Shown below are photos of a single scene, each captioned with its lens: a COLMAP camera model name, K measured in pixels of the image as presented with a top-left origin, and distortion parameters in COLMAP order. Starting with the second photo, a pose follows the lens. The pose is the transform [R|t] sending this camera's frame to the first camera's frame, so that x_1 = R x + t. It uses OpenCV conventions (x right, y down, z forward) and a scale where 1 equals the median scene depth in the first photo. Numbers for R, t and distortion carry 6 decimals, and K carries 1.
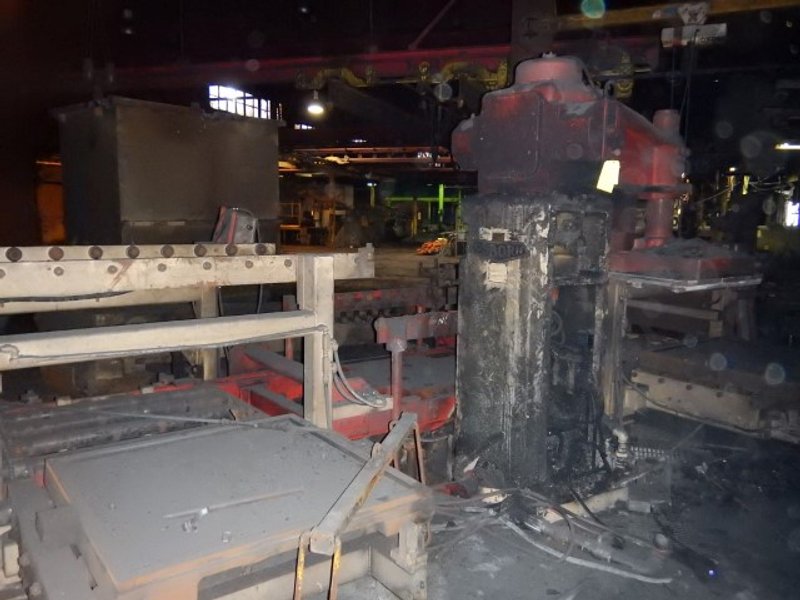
lens RADIAL K [[683.4, 0, 400.3], [0, 683.4, 300.2], [0, 0, 1]] dist [0.012911, -0.021614]
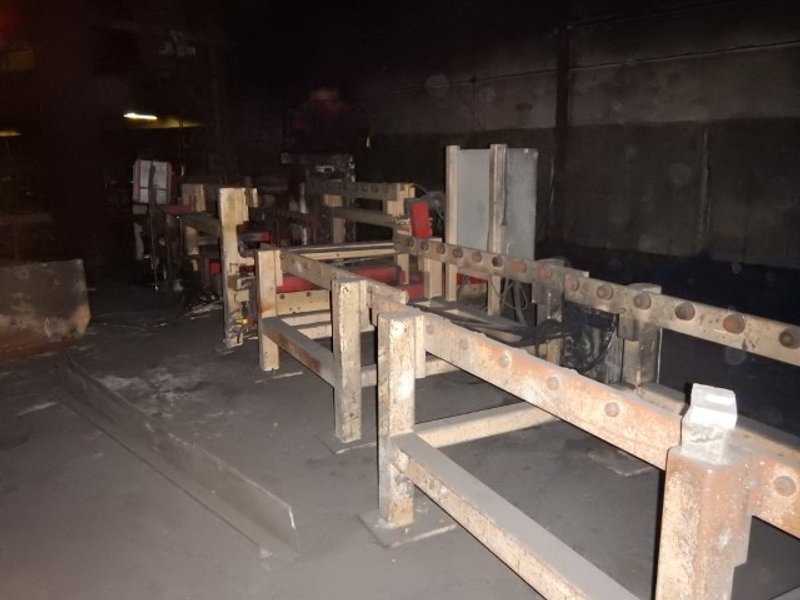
lens RADIAL K [[683.4, 0, 399.9], [0, 683.4, 299.8], [0, 0, 1]] dist [0.012911, -0.021614]
pose [[0.135328, -0.220951, 0.965850, -2.076088], [0.142332, 0.969042, 0.201739, -0.099853], [-0.980524, 0.110171, 0.162587, 0.463082]]
